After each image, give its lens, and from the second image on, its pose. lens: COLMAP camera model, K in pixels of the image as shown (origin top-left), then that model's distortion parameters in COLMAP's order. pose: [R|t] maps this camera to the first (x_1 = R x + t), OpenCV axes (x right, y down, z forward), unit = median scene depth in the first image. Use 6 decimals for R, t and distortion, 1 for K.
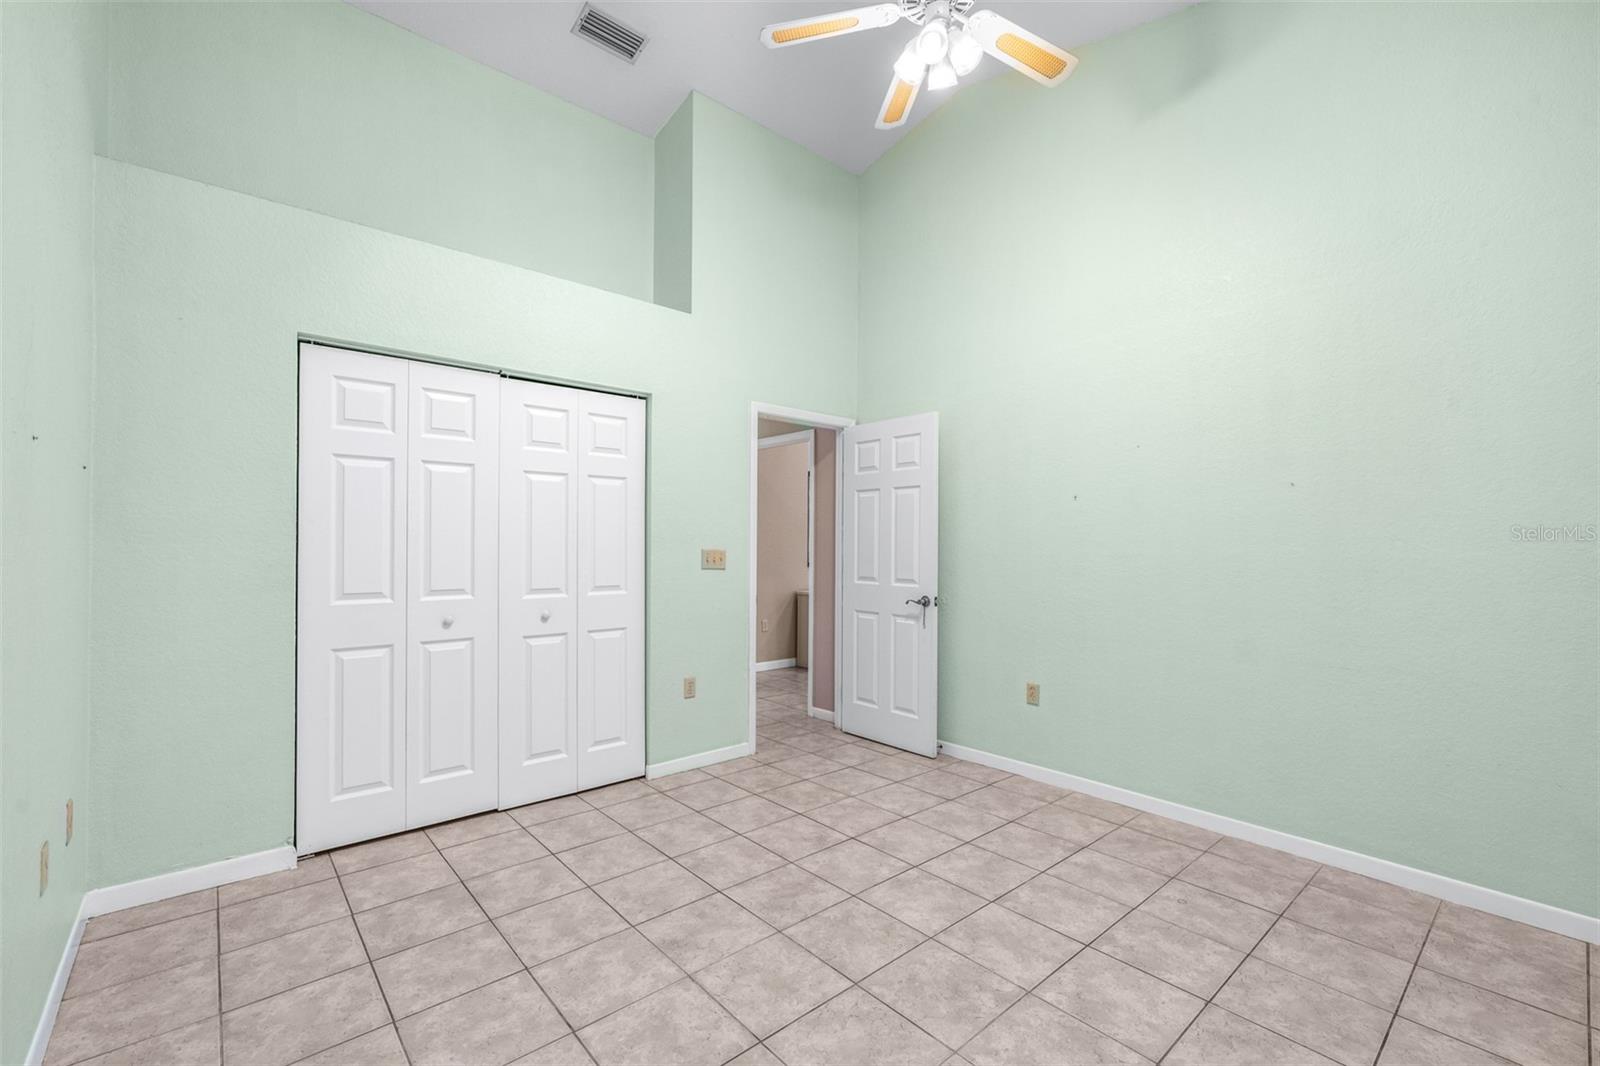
lens RADIAL K [[675.7, 0, 806.0], [0, 675.7, 541.5], [0, 0, 1]] dist [0.000971, -0.000824]
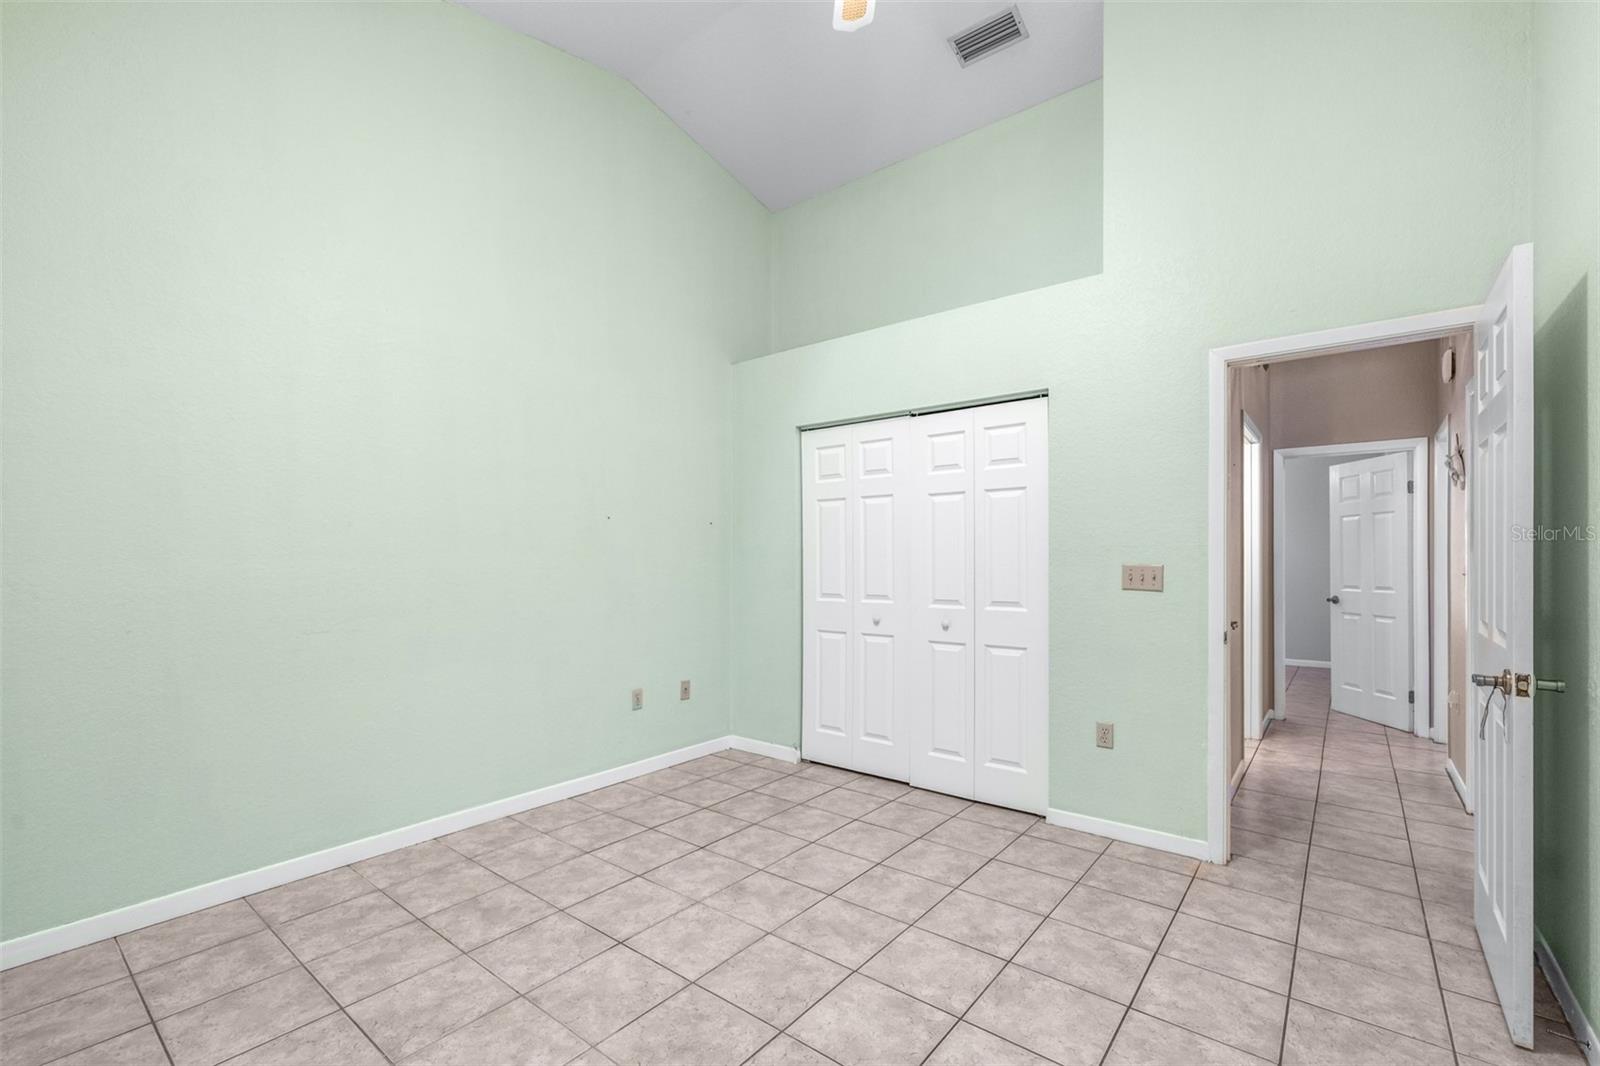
lens RADIAL K [[690.8, 0, 796.9], [0, 690.8, 558.9], [0, 0, 1]] dist [0.001013, -0.000037]
pose [[0.173942, -0.007312, -0.984729, 0.906356], [0.007788, 0.999951, -0.006049, 0.011522], [0.984725, -0.006617, 0.173990, 0.772703]]
